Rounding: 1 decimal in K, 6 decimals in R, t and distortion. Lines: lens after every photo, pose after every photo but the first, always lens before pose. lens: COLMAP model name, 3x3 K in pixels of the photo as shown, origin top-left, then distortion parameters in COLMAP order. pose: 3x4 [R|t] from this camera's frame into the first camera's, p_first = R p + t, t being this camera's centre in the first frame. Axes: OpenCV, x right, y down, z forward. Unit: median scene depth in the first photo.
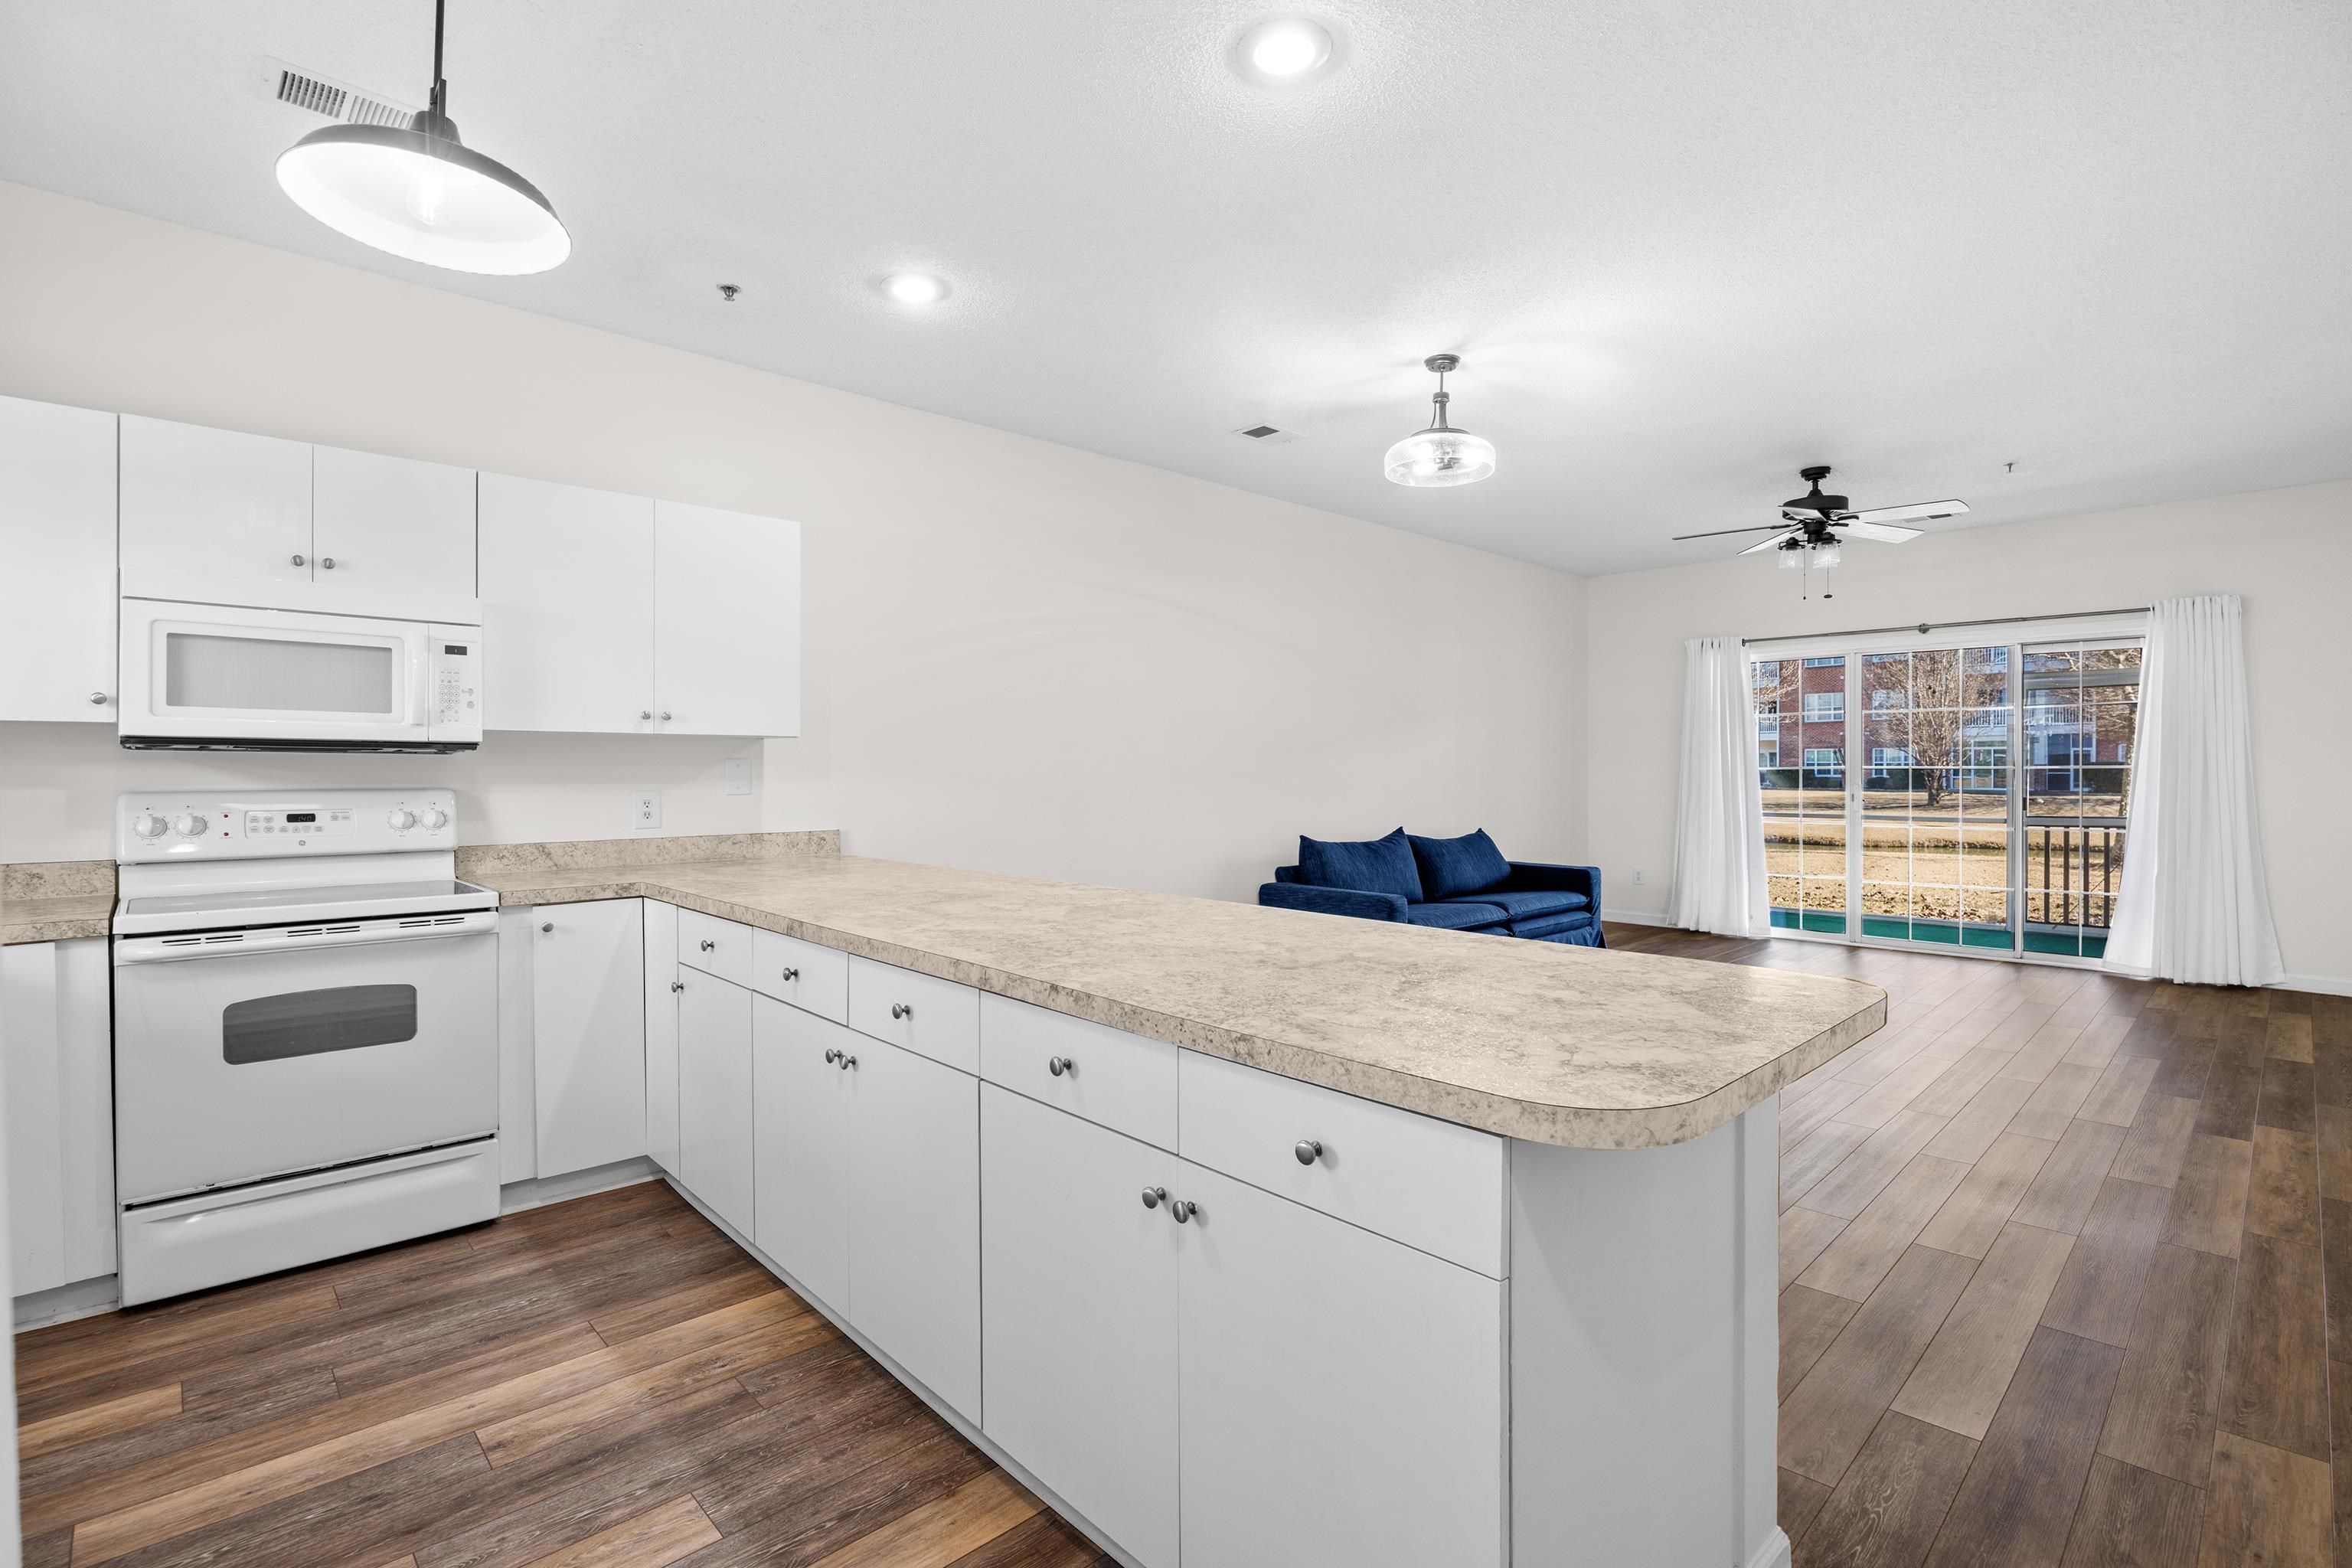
lens RADIAL K [[1082.2, 0, 1174.1], [0, 1082.2, 779.5], [0, 0, 1]] dist [-0.013597, 0.000147]
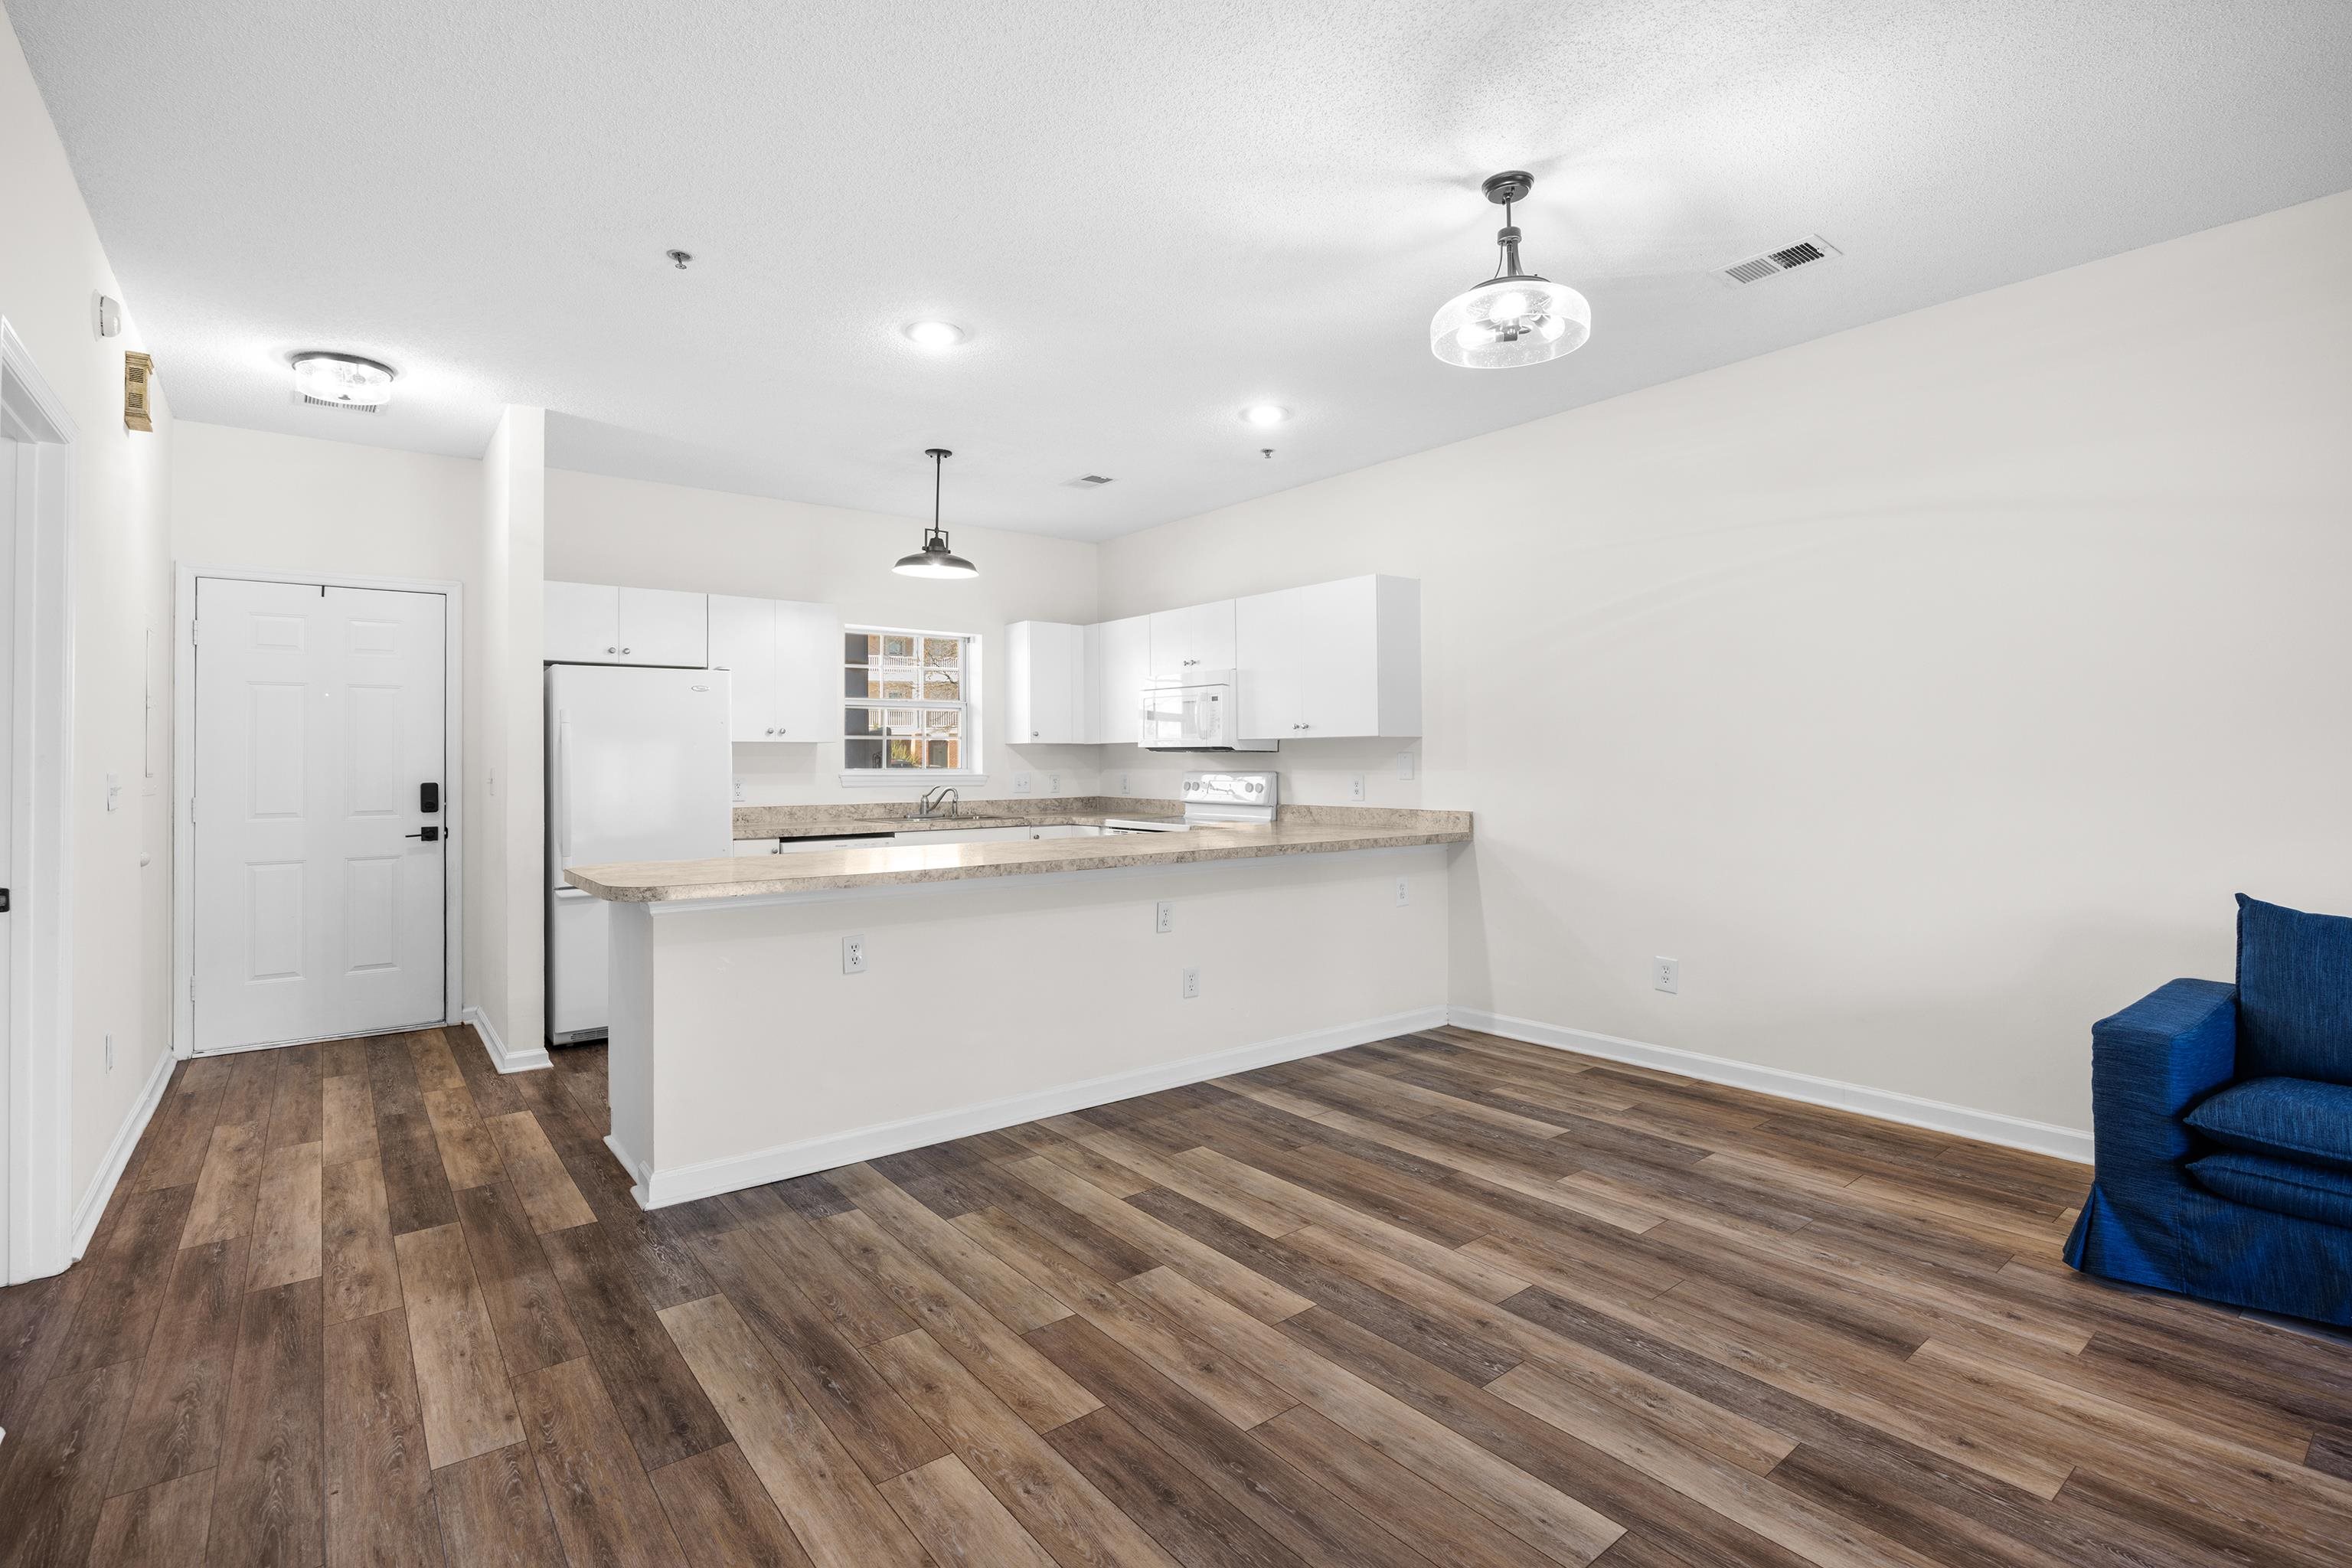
lens RADIAL K [[1091.6, 0, 1174.3], [0, 1091.6, 748.5], [0, 0, 1]] dist [-0.013592, 0.000121]
pose [[-0.090960, -0.007509, -0.995826, 0.646059], [-0.002855, 0.999969, -0.007280, -0.008928], [0.995850, 0.002181, -0.090978, 0.565004]]
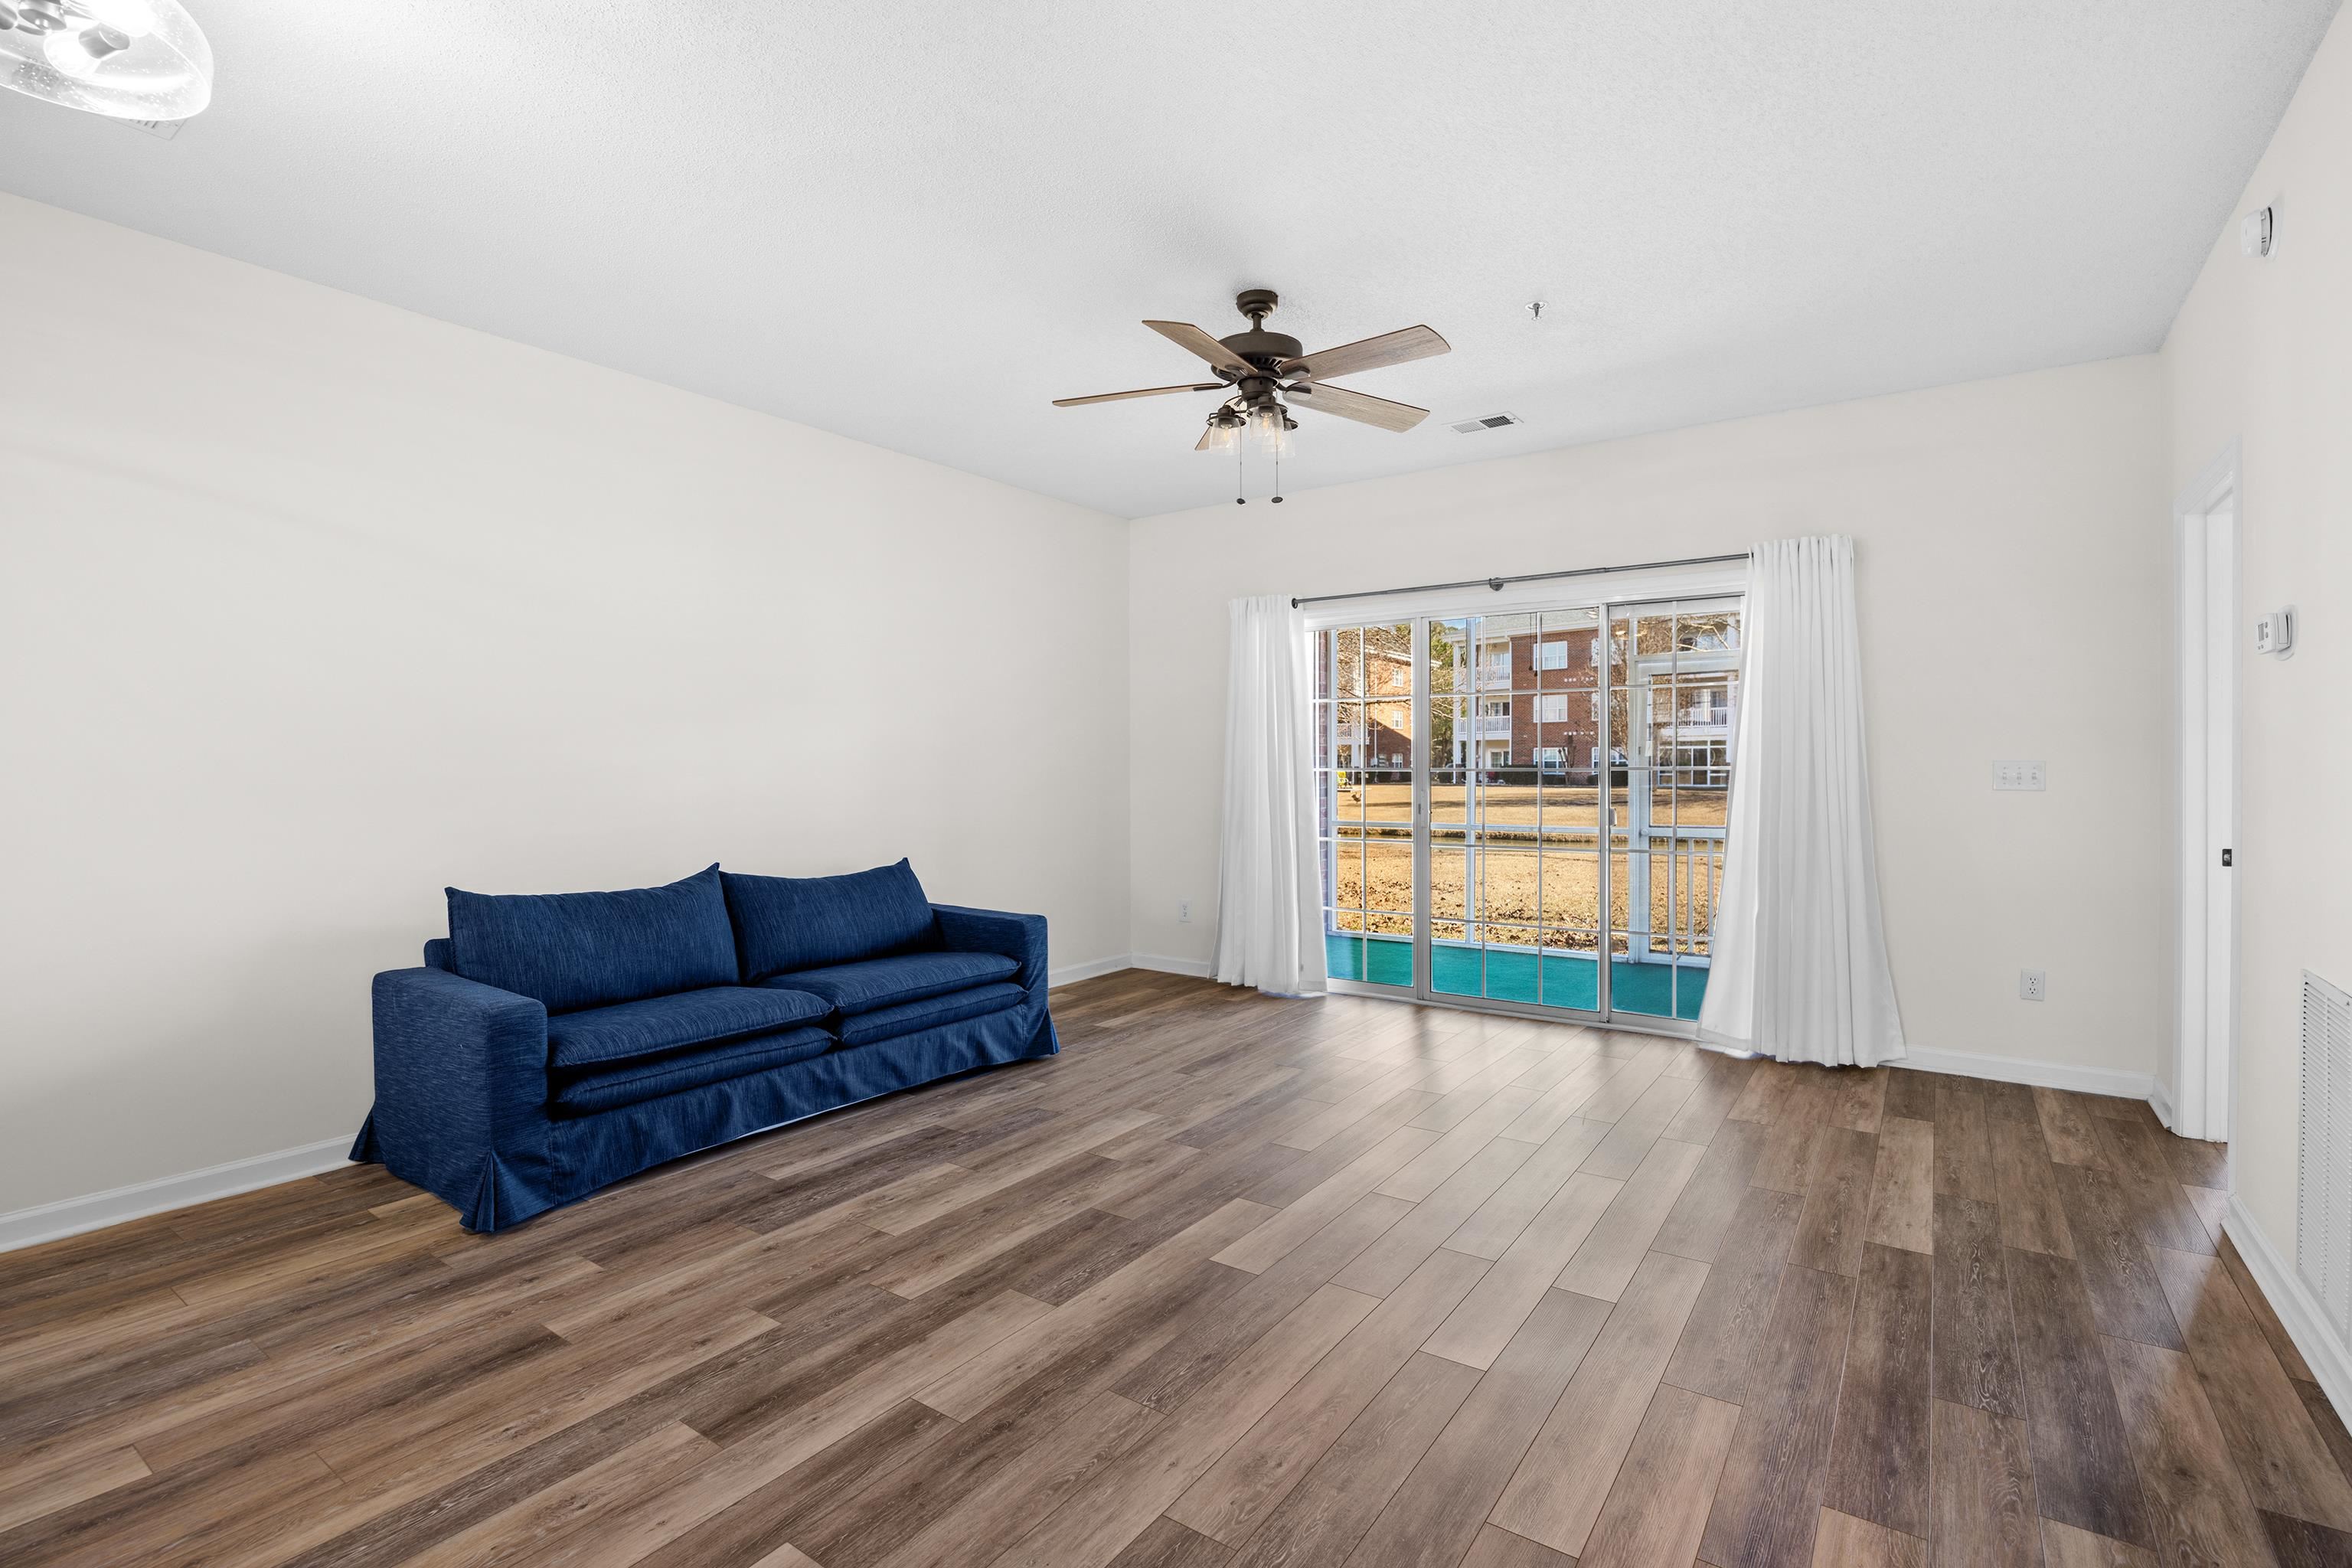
lens RADIAL K [[1082.2, 0, 1174.1], [0, 1082.2, 779.5], [0, 0, 1]] dist [-0.013597, 0.000147]
pose [[0.980945, -0.002852, 0.194264, 0.389253], [0.002647, 0.999996, 0.001315, -0.006131], [-0.194267, -0.000776, 0.980948, 0.356959]]
